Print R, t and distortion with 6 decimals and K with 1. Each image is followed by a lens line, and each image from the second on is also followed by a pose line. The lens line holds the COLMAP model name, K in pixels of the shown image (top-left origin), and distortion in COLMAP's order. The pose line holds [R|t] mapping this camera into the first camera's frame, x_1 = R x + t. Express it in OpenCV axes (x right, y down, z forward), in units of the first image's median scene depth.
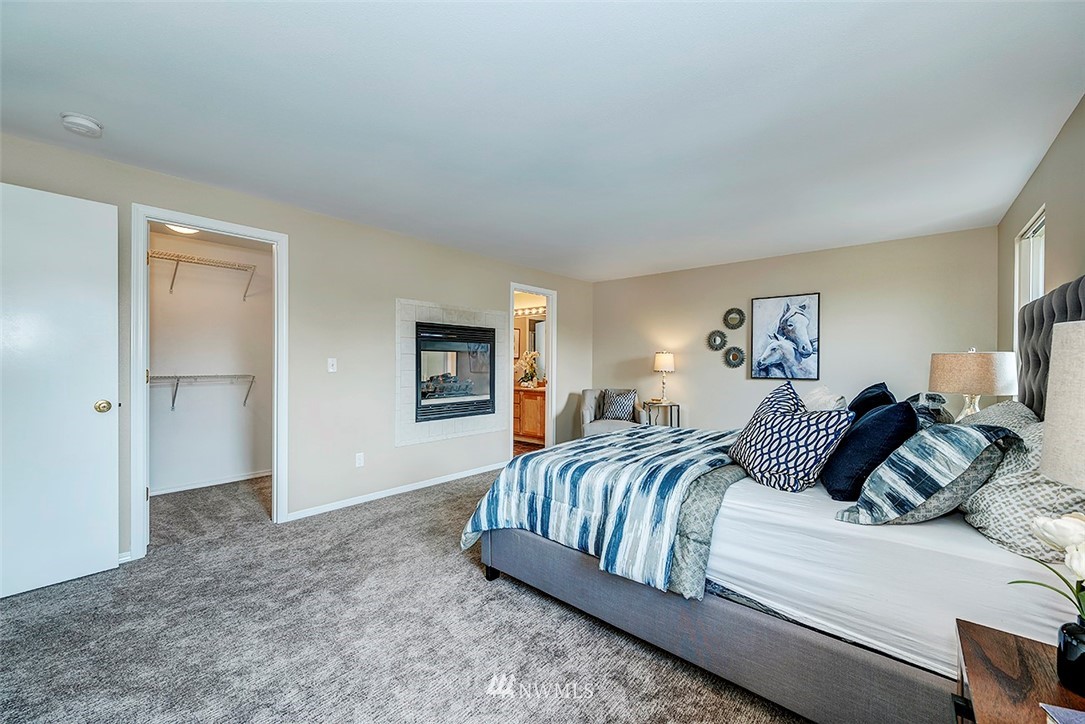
lens RADIAL K [[423.9, 0, 540.2], [0, 423.9, 363.5], [0, 0, 1]] dist [-0.001201, -0.000212]
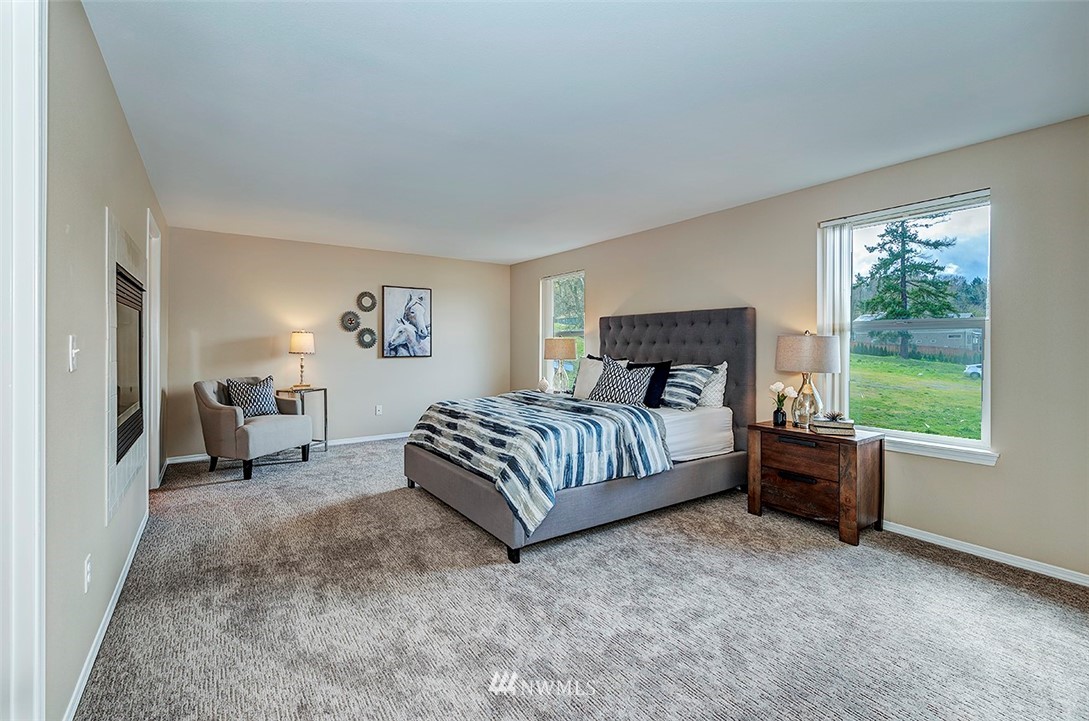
lens RADIAL K [[452.8, 0, 516.0], [0, 452.8, 344.5], [0, 0, 1]] dist [0.000661, 0.000059]
pose [[0.286444, -0.006832, 0.958073, -0.563143], [0.002525, 0.999976, 0.006375, -0.005660], [-0.958094, 0.000593, 0.286455, 0.341950]]
